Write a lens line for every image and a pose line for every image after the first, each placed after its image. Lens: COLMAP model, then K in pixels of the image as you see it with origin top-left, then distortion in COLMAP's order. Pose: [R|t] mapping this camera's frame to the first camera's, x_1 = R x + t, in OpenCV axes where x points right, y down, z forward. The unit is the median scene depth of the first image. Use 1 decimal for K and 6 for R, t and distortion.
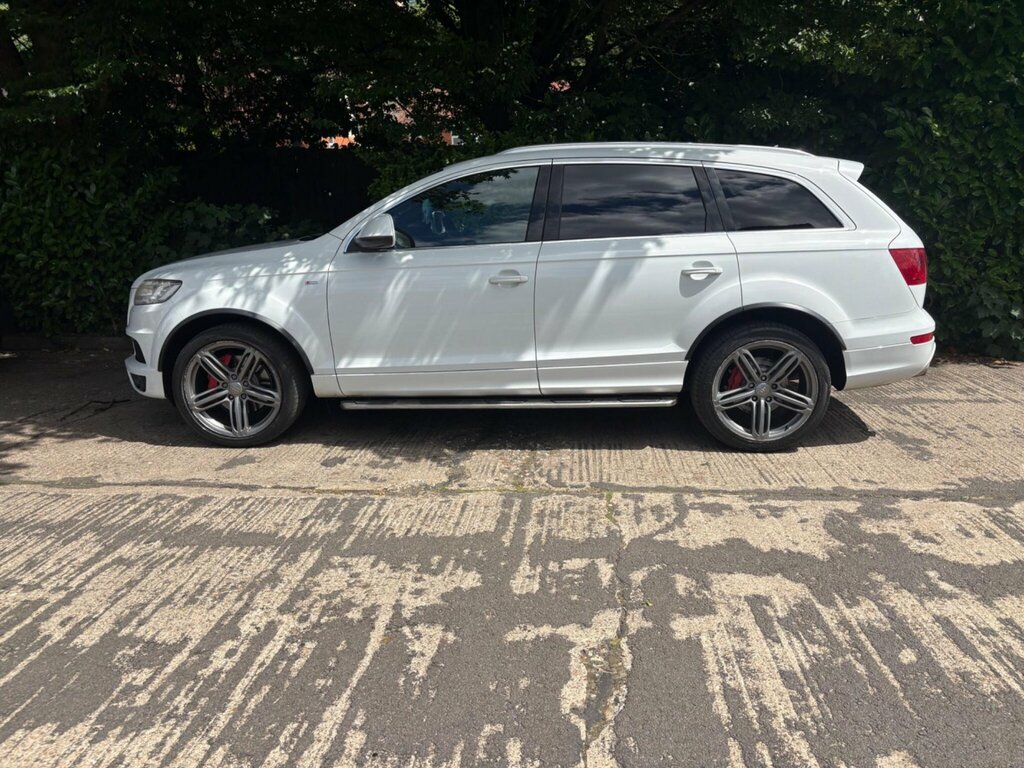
lens RADIAL K [[777.0, 0, 512.1], [0, 777.0, 388.1], [0, 0, 1]] dist [0.035232, -0.041513]
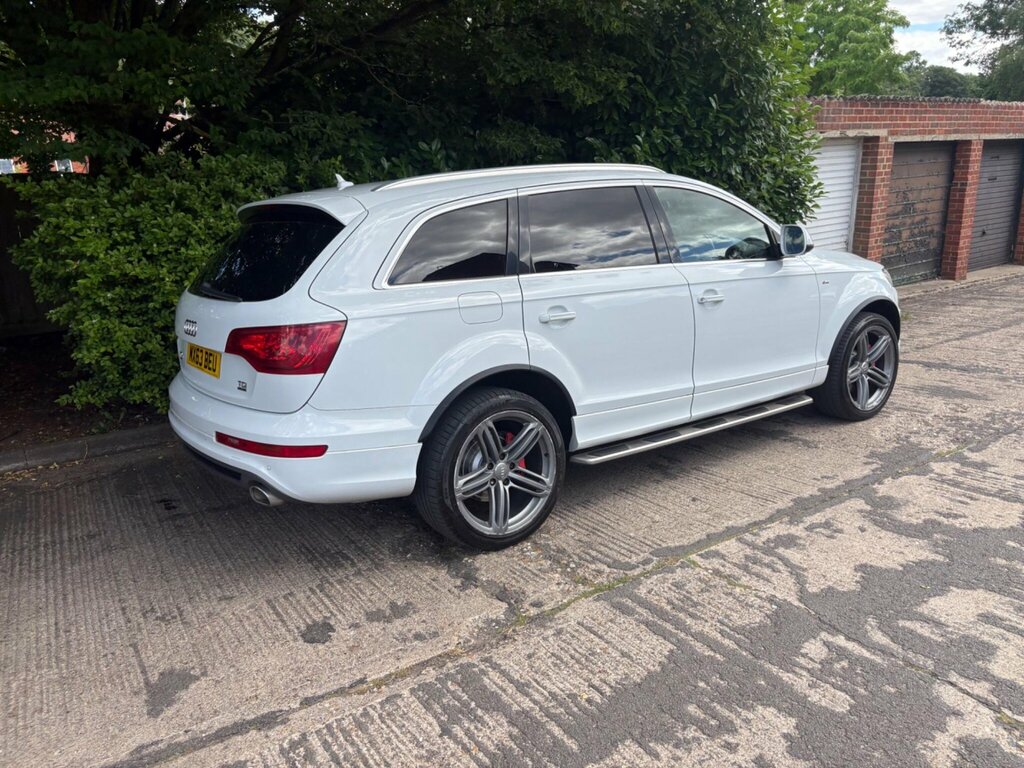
lens RADIAL K [[777.0, 0, 504.1], [0, 777.0, 387.3], [0, 0, 1]] dist [0.035232, -0.041513]
pose [[0.797919, -0.164178, 0.579975, -0.479622], [0.184443, 0.982541, 0.024382, -0.105892], [-0.573852, 0.087517, 0.814269, 0.352044]]
